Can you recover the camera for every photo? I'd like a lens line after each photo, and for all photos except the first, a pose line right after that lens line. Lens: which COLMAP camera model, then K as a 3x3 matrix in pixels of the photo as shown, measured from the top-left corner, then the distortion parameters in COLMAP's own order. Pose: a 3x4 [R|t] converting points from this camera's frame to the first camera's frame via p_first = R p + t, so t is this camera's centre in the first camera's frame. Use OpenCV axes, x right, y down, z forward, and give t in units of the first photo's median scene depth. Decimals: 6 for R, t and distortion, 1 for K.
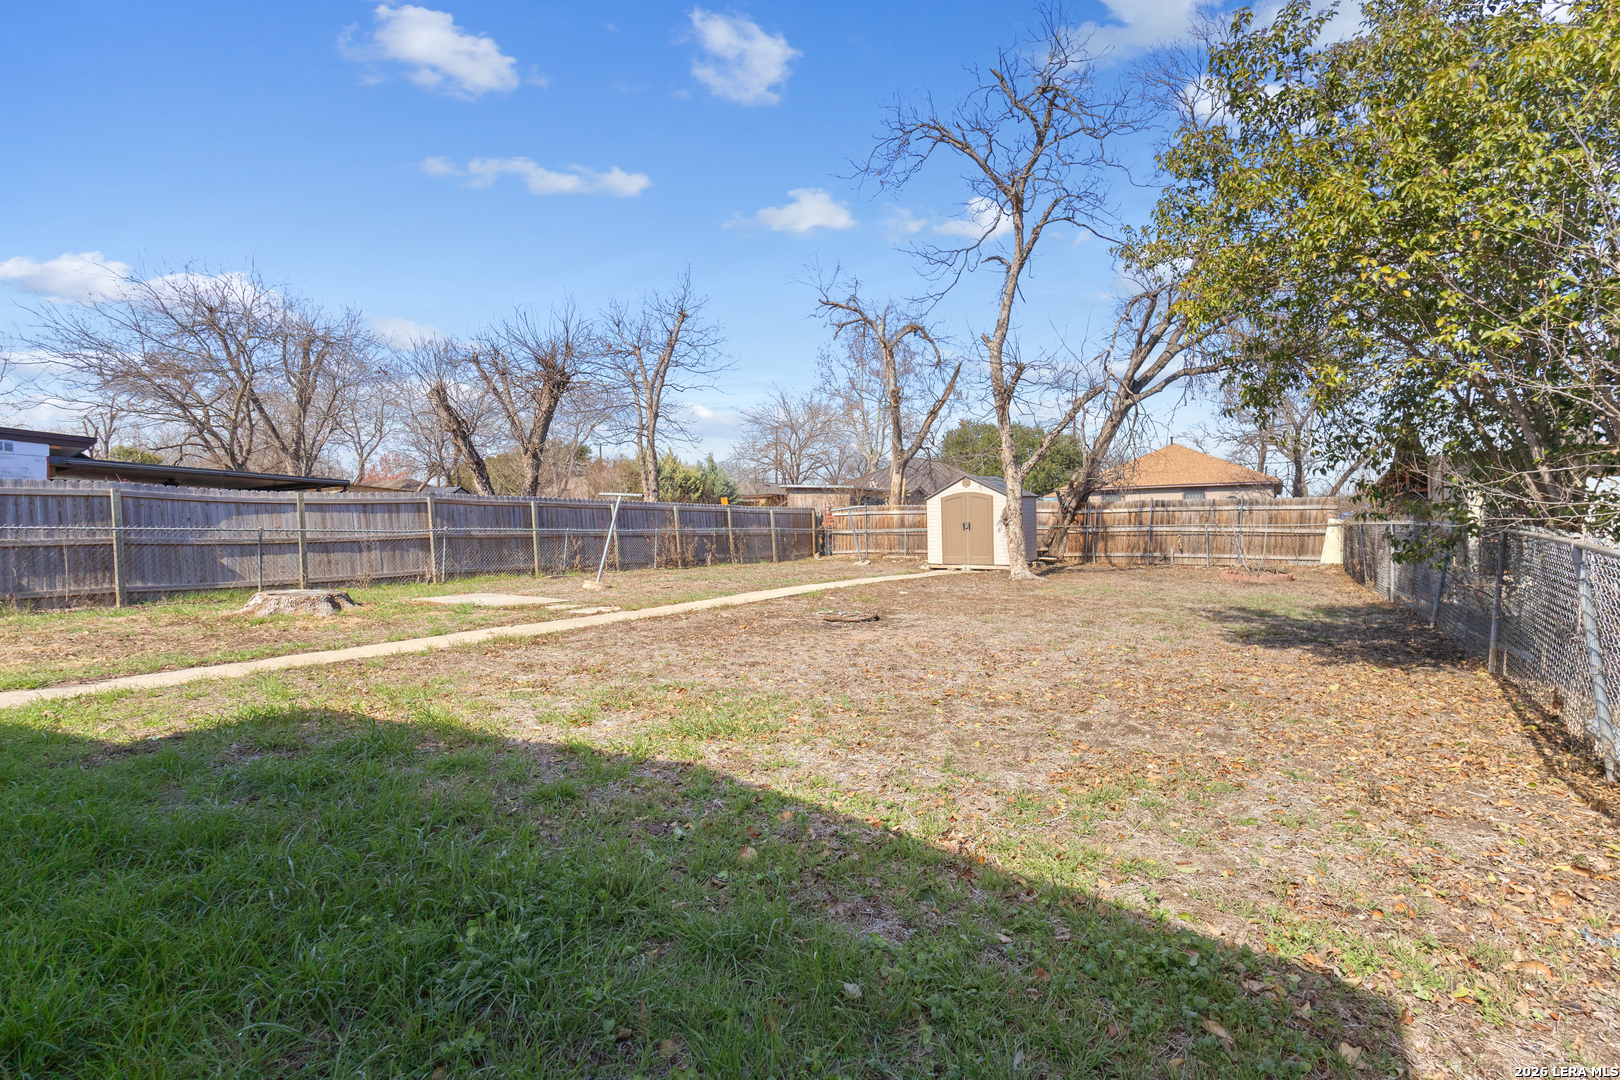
lens RADIAL K [[758.9, 0, 810.0], [0, 758.9, 540.0], [0, 0, 1]] dist [0.002257, 0.000214]
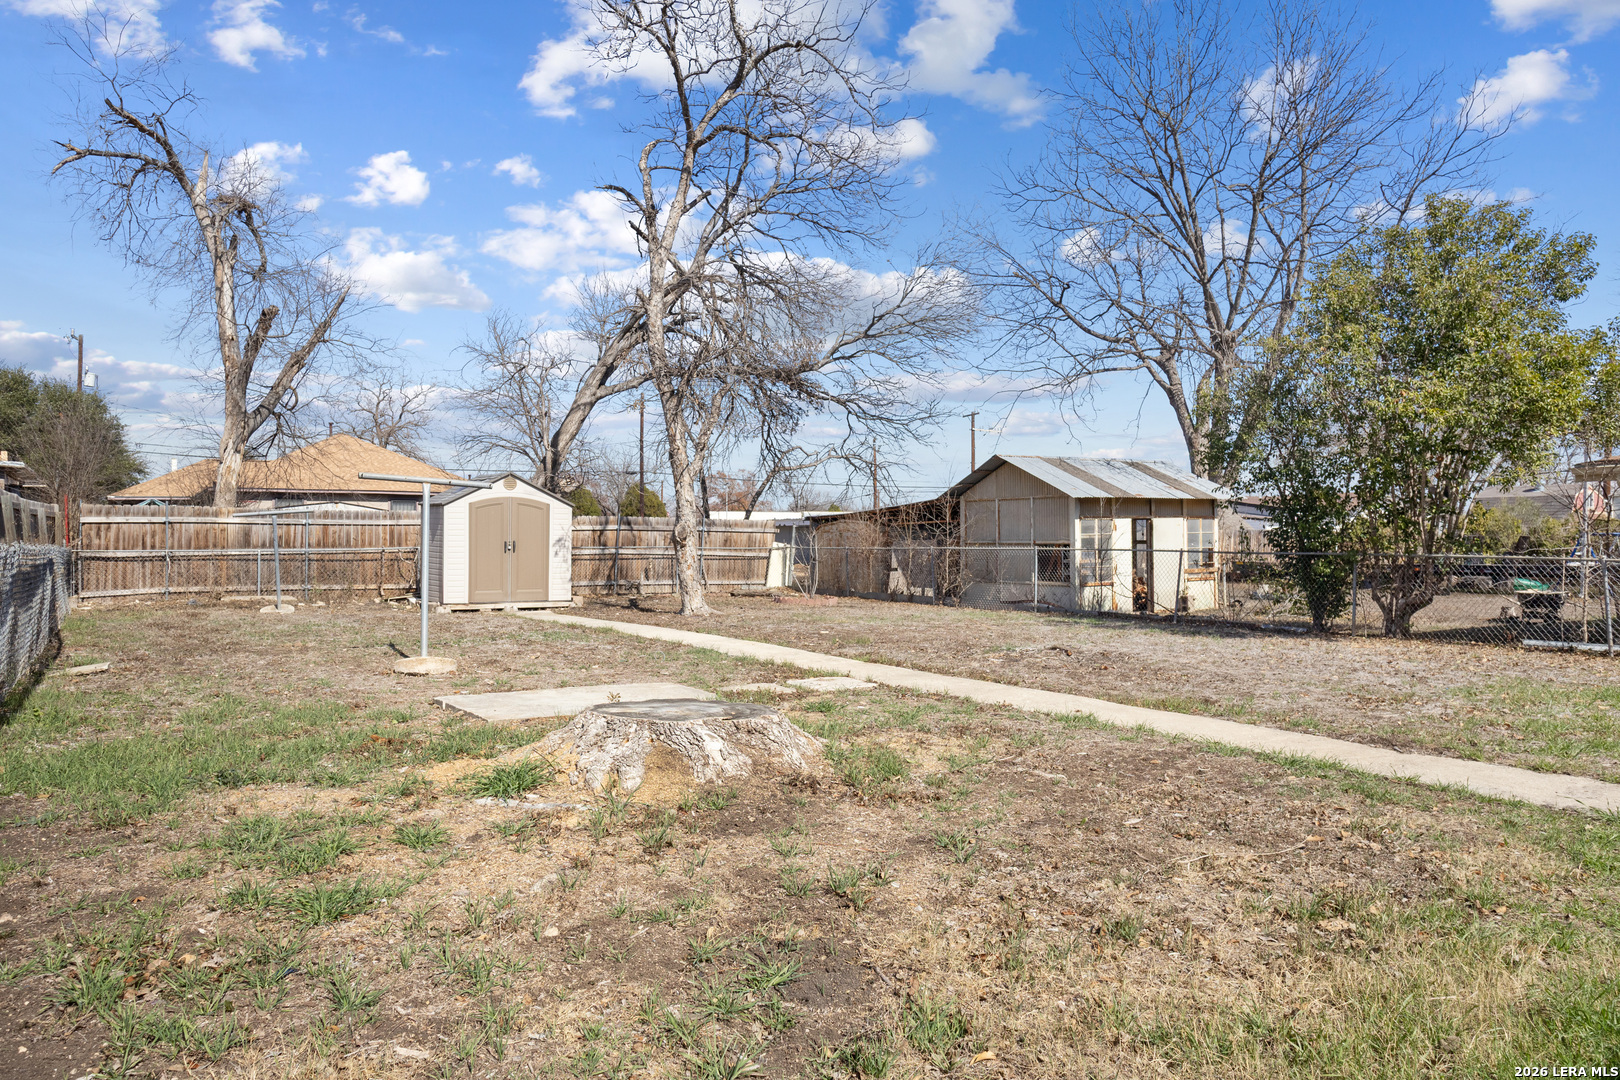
lens RADIAL K [[1077.4, 0, 810.0], [0, 1077.4, 540.0], [0, 0, 1]] dist [-0.025636, 0.000165]
pose [[0.413432, 0.013377, 0.910437, -0.449232], [0.007875, 0.999802, -0.018267, -0.003488], [-0.910501, 0.014722, 0.413245, 0.278929]]
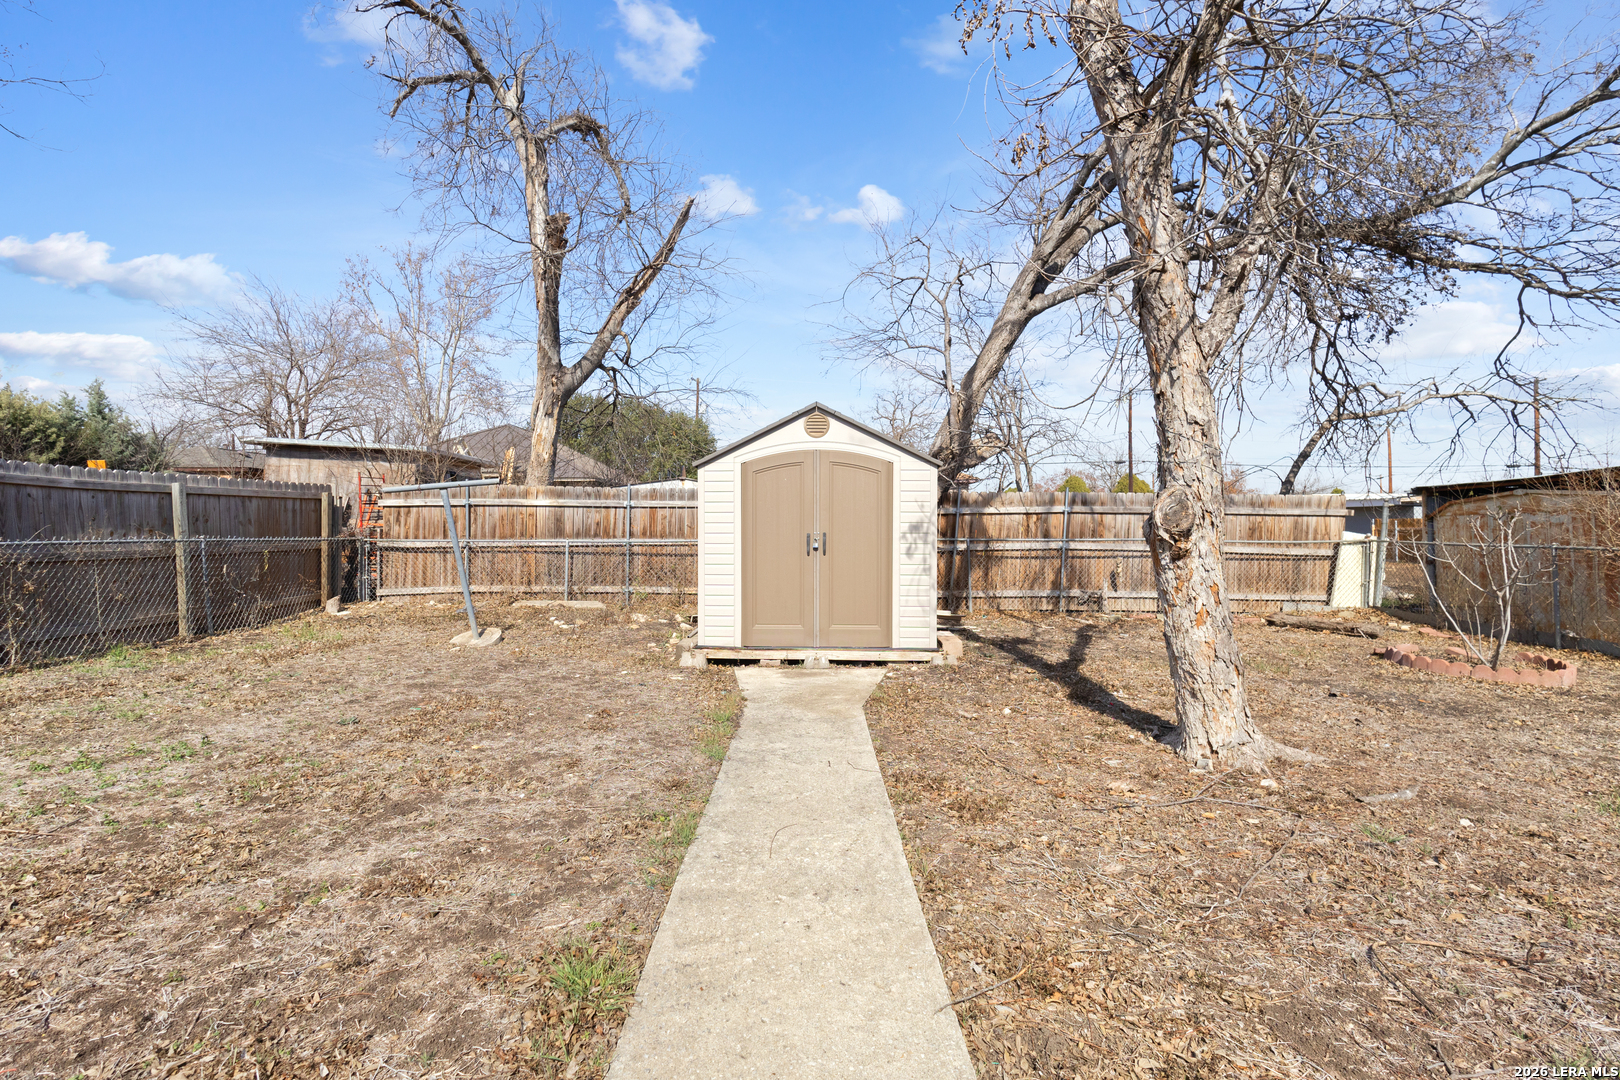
lens RADIAL K [[745.9, 0, 807.9], [0, 745.9, 510.7], [0, 0, 1]] dist [0.000573, 0.000132]
pose [[0.841196, 0.023355, 0.540225, 0.006528], [-0.004607, 0.999340, -0.036029, -0.016486], [-0.540710, 0.027819, 0.840749, 0.555596]]
